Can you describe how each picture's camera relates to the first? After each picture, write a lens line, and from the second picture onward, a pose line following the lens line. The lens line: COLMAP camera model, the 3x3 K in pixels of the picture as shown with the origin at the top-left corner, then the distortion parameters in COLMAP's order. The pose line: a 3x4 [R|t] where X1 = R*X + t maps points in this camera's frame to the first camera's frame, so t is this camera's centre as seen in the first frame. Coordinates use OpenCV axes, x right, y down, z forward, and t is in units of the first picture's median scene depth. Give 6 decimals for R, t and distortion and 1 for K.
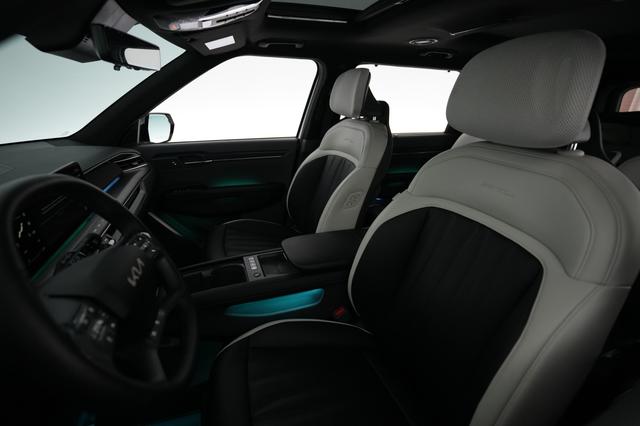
lens RADIAL K [[311.2, 0, 319.3], [0, 311.2, 209.8], [0, 0, 1]] dist [0.000867, 0.000288]
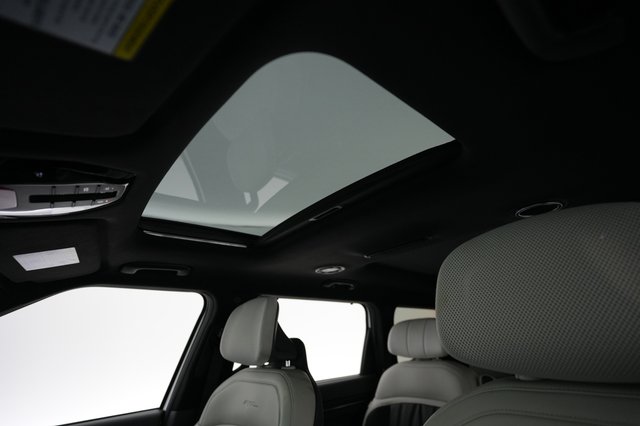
lens RADIAL K [[311.2, 0, 319.3], [0, 311.2, 209.8], [0, 0, 1]] dist [0.000867, 0.000288]
pose [[0.942072, 0.070806, 0.327853, -0.008567], [0.172737, 0.735453, -0.655188, -0.077547], [-0.287511, 0.673866, 0.680618, 0.274840]]
